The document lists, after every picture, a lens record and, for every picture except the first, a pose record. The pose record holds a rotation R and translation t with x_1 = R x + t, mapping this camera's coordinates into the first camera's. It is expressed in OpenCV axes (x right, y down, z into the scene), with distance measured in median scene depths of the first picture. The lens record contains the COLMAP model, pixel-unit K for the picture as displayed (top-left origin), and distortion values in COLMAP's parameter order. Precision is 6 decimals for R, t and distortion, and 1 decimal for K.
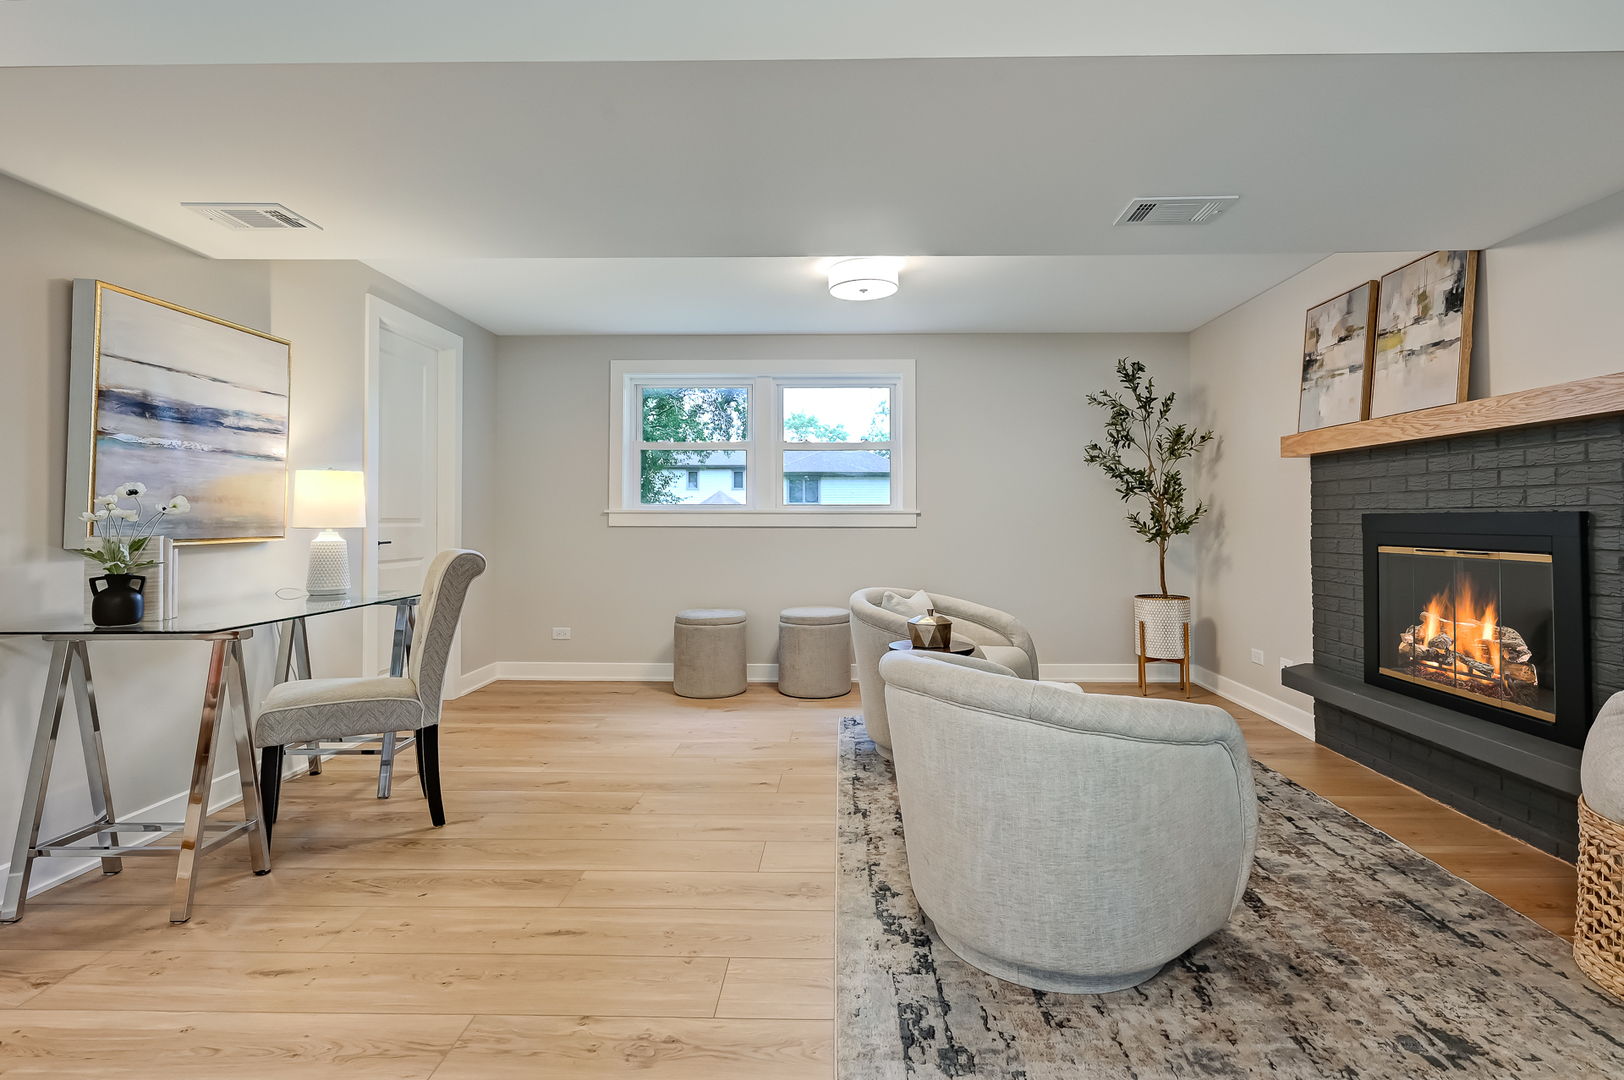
lens RADIAL K [[722.7, 0, 813.9], [0, 722.7, 503.2], [0, 0, 1]] dist [-0.001061, 0.000071]
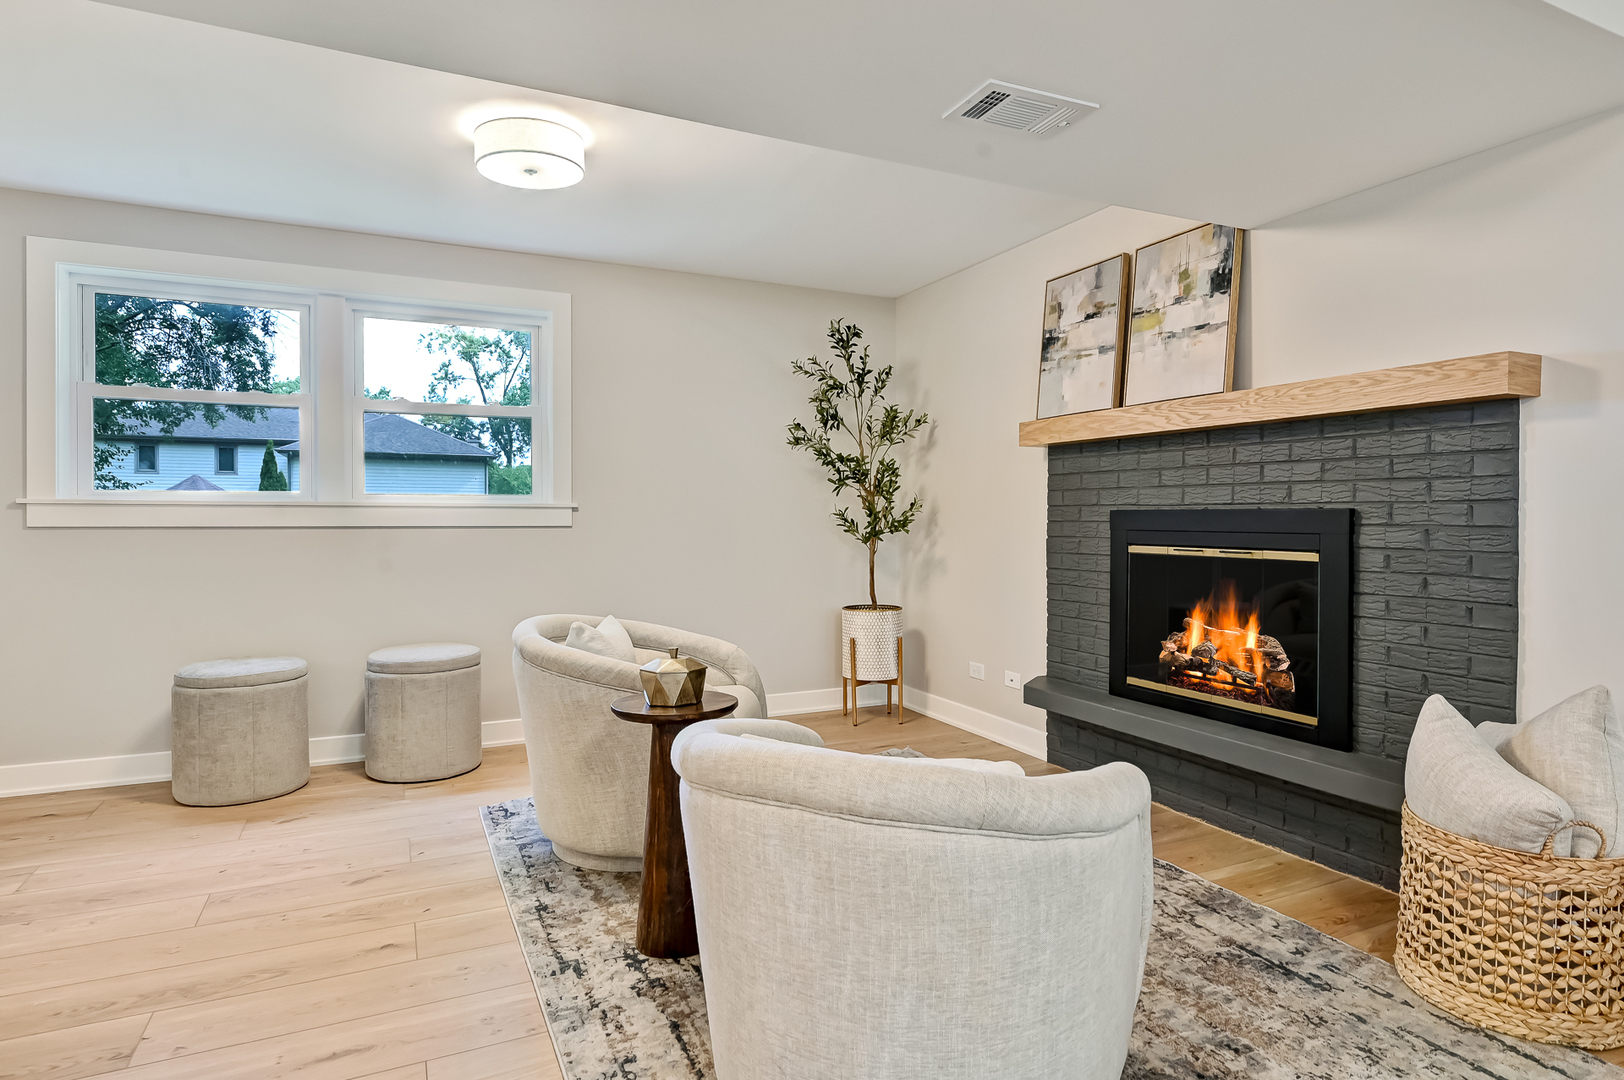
lens RADIAL K [[854.5, 0, 765.2], [0, 854.5, 525.0], [0, 0, 1]] dist [-0.002601, 0.000325]
pose [[0.893361, -0.003545, 0.449325, -0.122208], [-0.011214, 0.999481, 0.030183, 0.006121], [-0.449199, -0.032003, 0.892858, 0.250794]]
